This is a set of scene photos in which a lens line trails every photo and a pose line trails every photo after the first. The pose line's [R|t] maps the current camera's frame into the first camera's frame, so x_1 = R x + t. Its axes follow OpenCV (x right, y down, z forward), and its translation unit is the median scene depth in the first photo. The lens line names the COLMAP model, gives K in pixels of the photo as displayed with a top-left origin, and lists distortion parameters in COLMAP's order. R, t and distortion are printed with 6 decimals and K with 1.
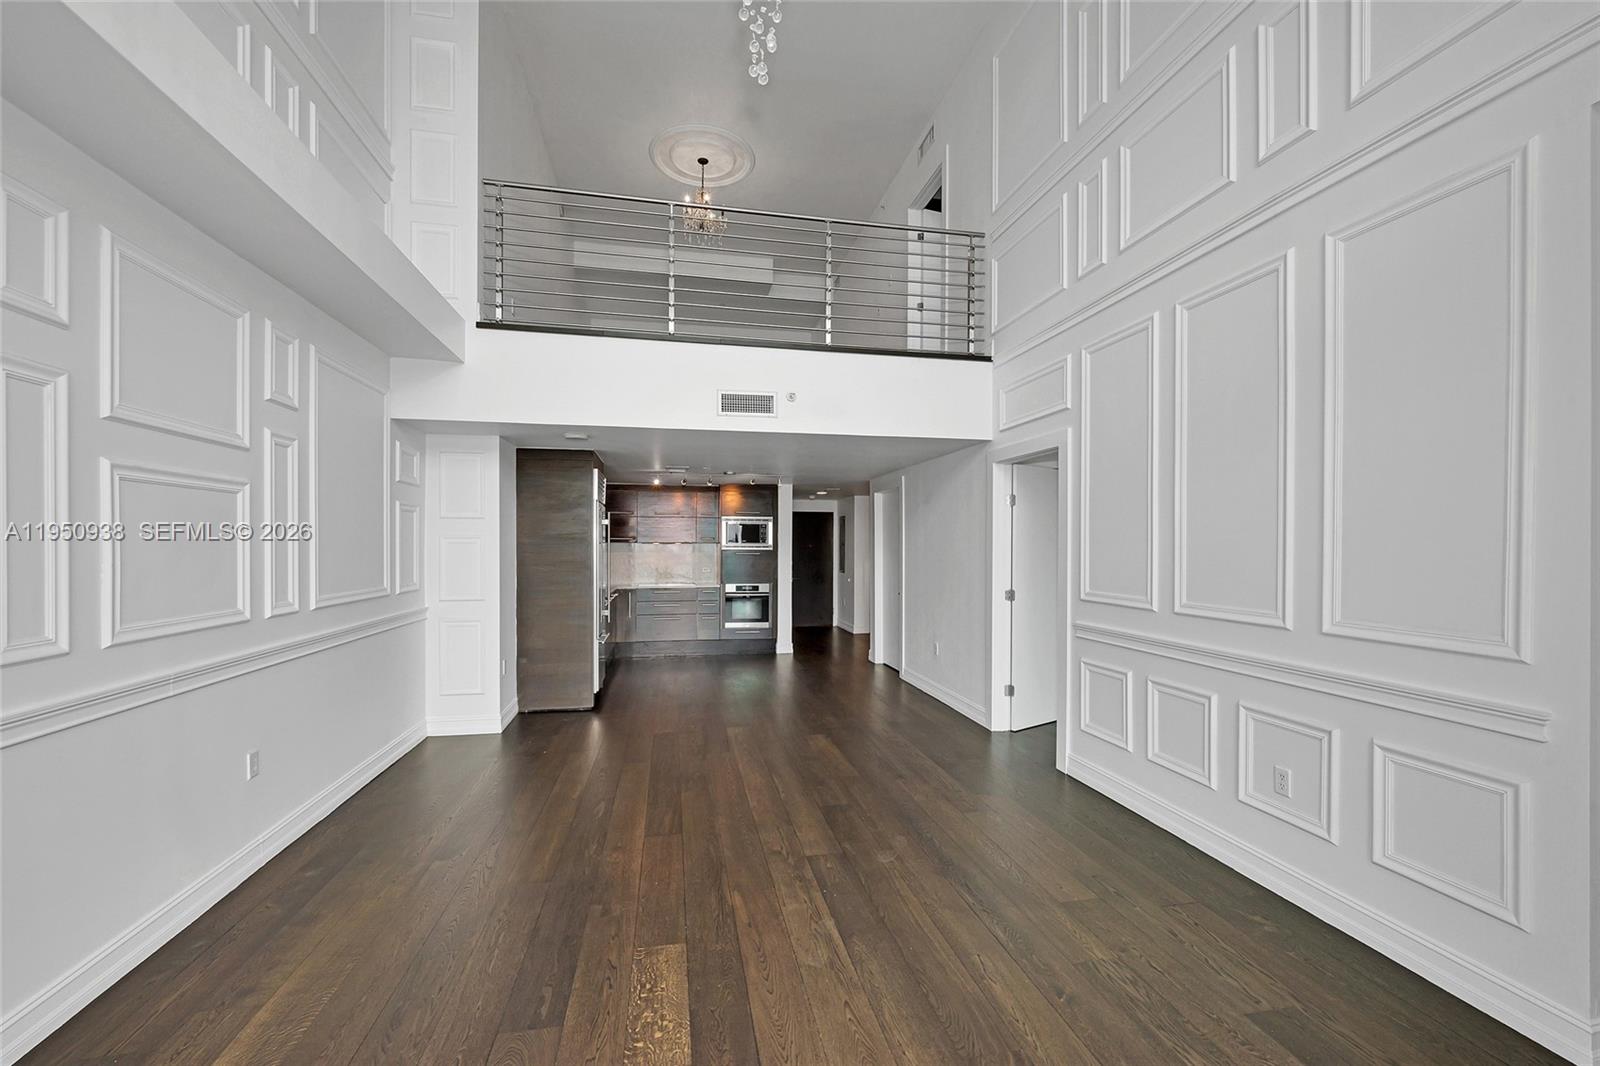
lens RADIAL K [[632.5, 0, 805.3], [0, 632.5, 539.2], [0, 0, 1]] dist [-0.006648, -0.000220]
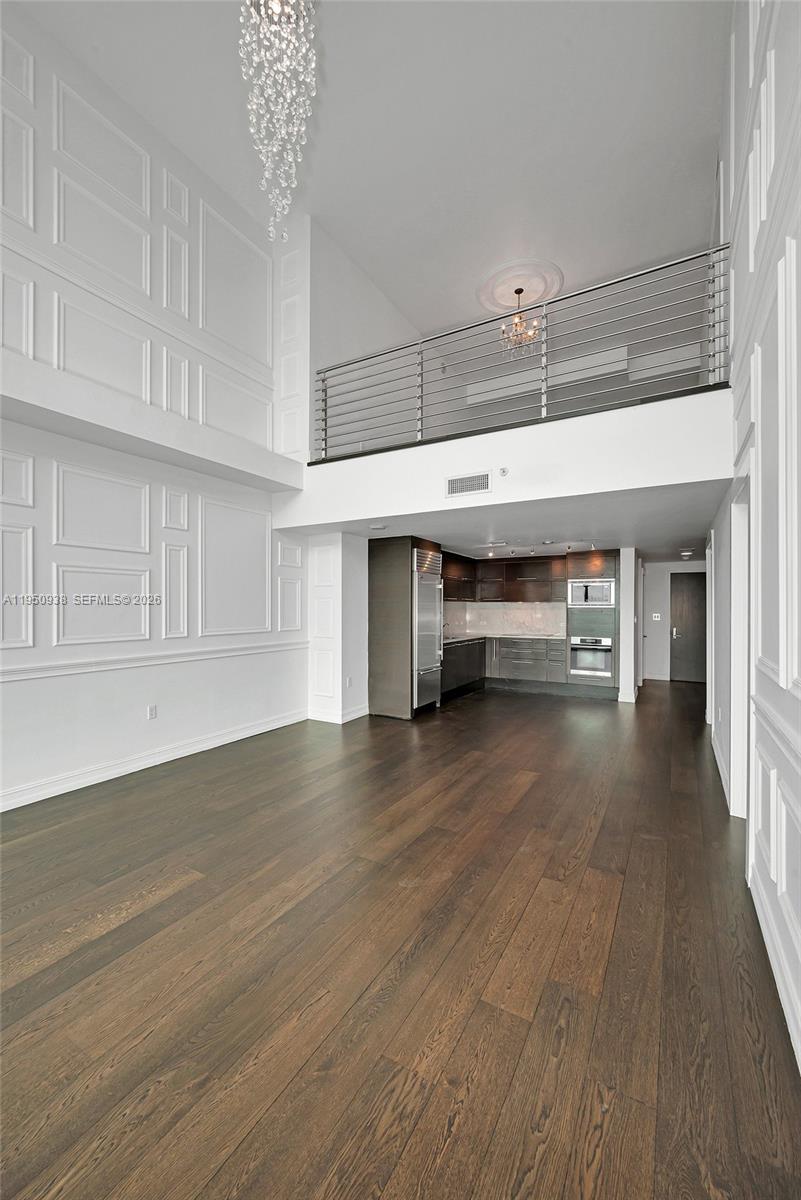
lens RADIAL K [[474.3, 0, 408.8], [0, 474.3, 602.9], [0, 0, 1]] dist [-0.006648, -0.000220]
pose [[0.752036, -0.007114, -0.659084, 0.416297], [0.007279, 0.999970, -0.002487, 0.013717], [0.659082, -0.002927, 0.752065, 0.239828]]
